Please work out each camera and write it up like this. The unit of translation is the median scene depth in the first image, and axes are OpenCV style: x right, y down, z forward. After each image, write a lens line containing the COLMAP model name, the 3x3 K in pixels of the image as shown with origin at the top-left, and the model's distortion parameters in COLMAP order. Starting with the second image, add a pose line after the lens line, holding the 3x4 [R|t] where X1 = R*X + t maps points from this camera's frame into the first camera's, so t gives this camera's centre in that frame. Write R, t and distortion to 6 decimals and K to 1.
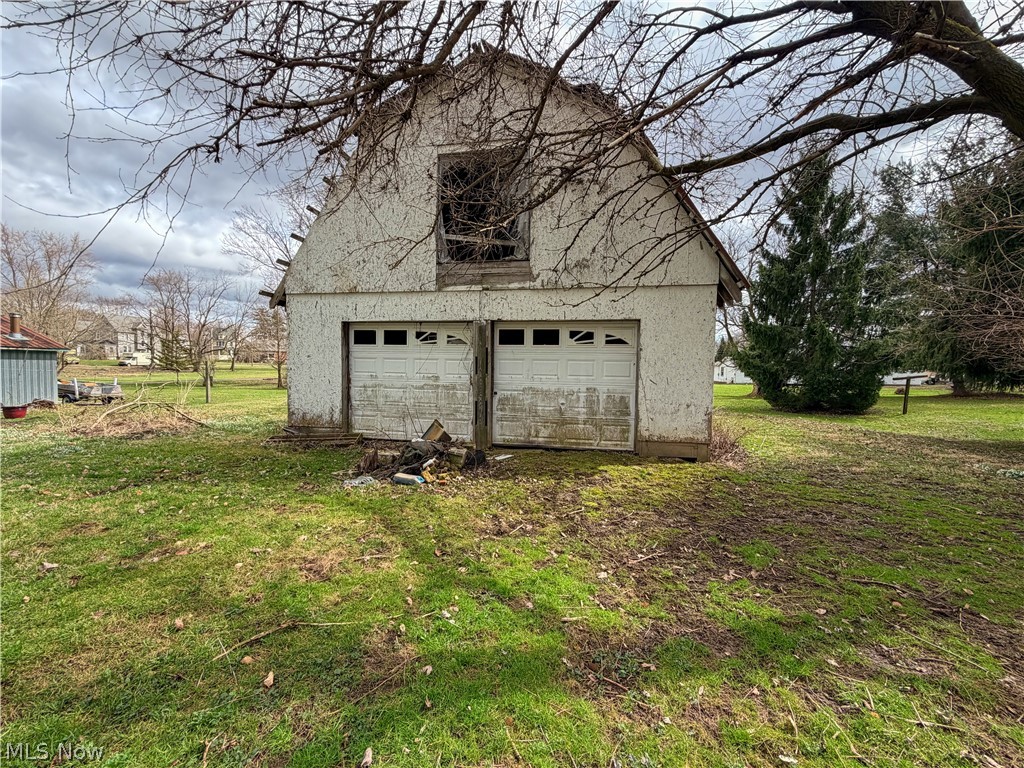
lens RADIAL K [[419.6, 0, 512.0], [0, 419.6, 384.0], [0, 0, 1]] dist [-0.000558, 0.000061]
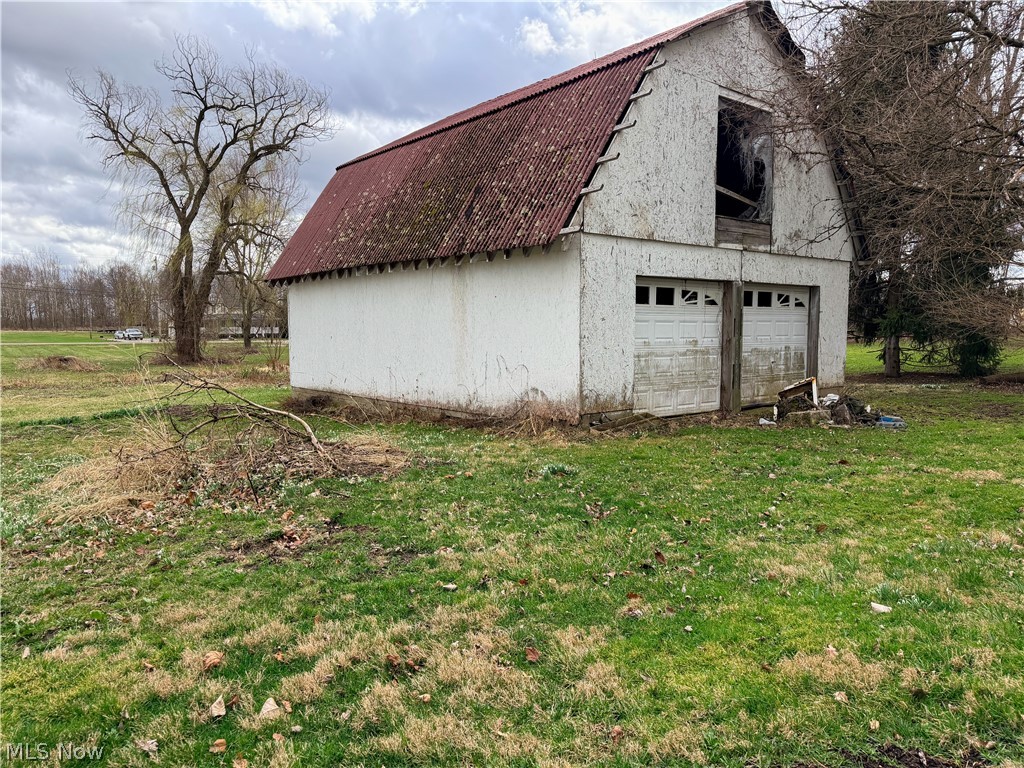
lens RADIAL K [[714.3, 0, 512.0], [0, 714.3, 384.0], [0, 0, 1]] dist [0.100162, -0.122687]
pose [[0.647548, -0.073462, 0.758475, -1.667912], [0.042939, 0.997278, 0.059932, -0.035688], [-0.760814, -0.006241, 0.648940, 0.307535]]
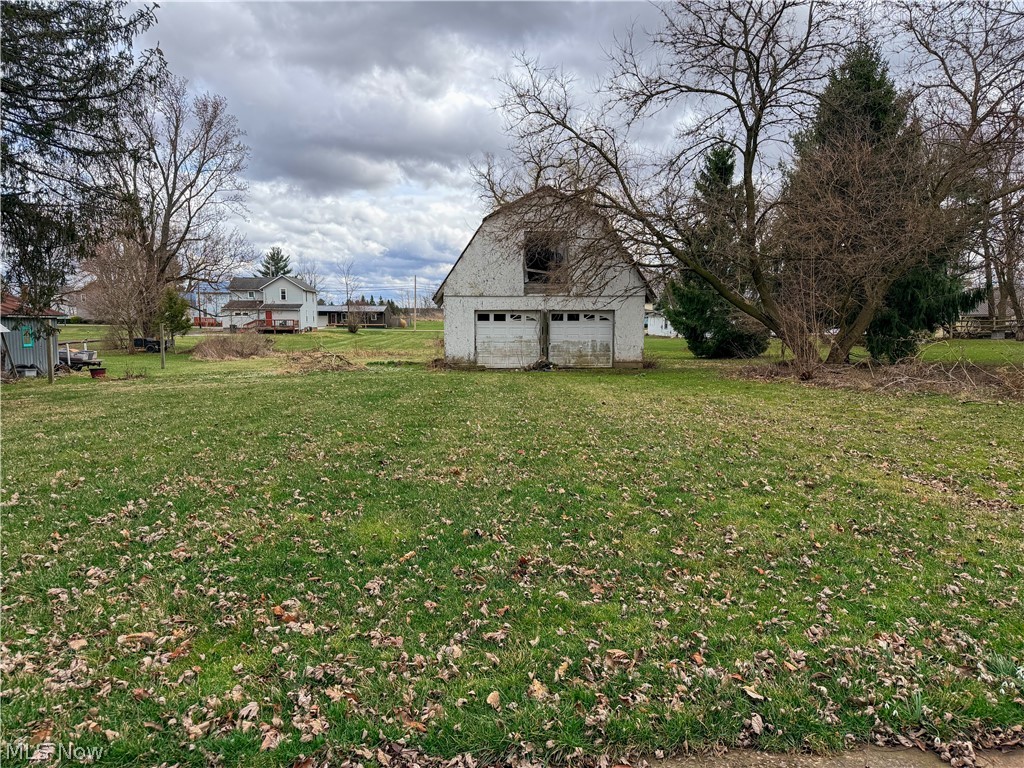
lens RADIAL K [[718.7, 0, 526.9], [0, 718.7, 387.0], [0, 0, 1]] dist [0.204051, -0.353211]
pose [[0.963783, -0.038582, 0.263882, -1.136810], [0.023477, 0.997913, 0.060157, 0.019220], [-0.265652, -0.051783, 0.962677, -2.525908]]
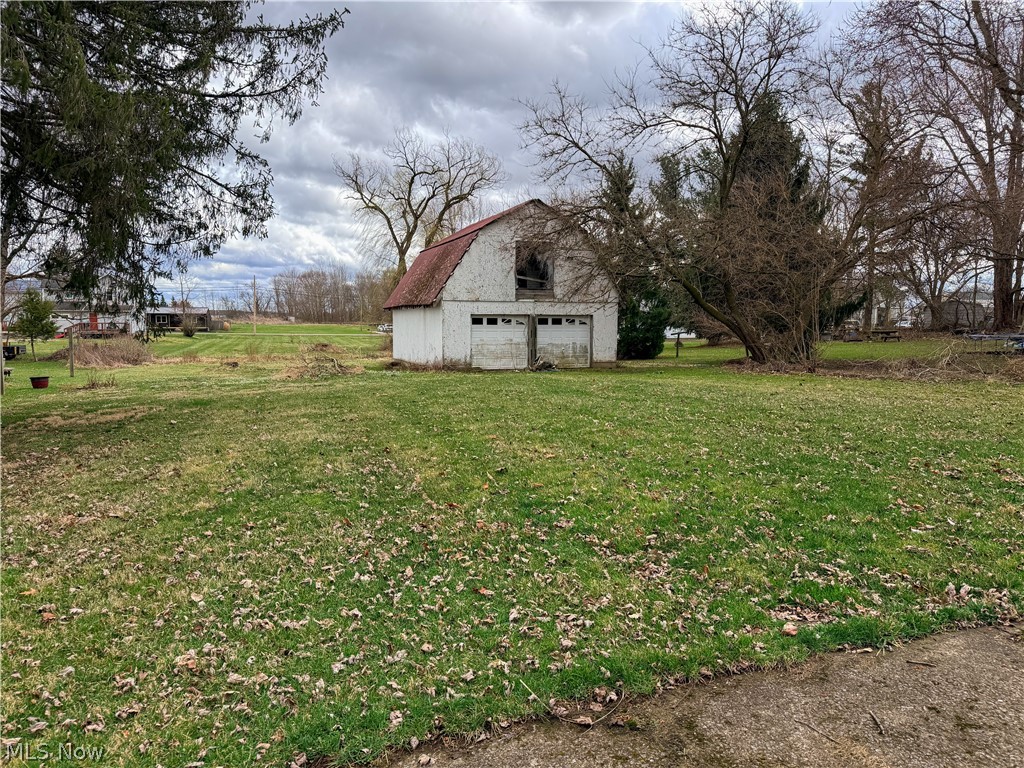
lens RADIAL K [[718.7, 0, 526.9], [0, 718.7, 387.0], [0, 0, 1]] dist [0.204051, -0.353211]
pose [[0.856256, -0.056434, 0.513460, -2.132603], [0.029165, 0.997710, 0.061020, 0.004242], [-0.515728, -0.037274, 0.855941, -2.362778]]
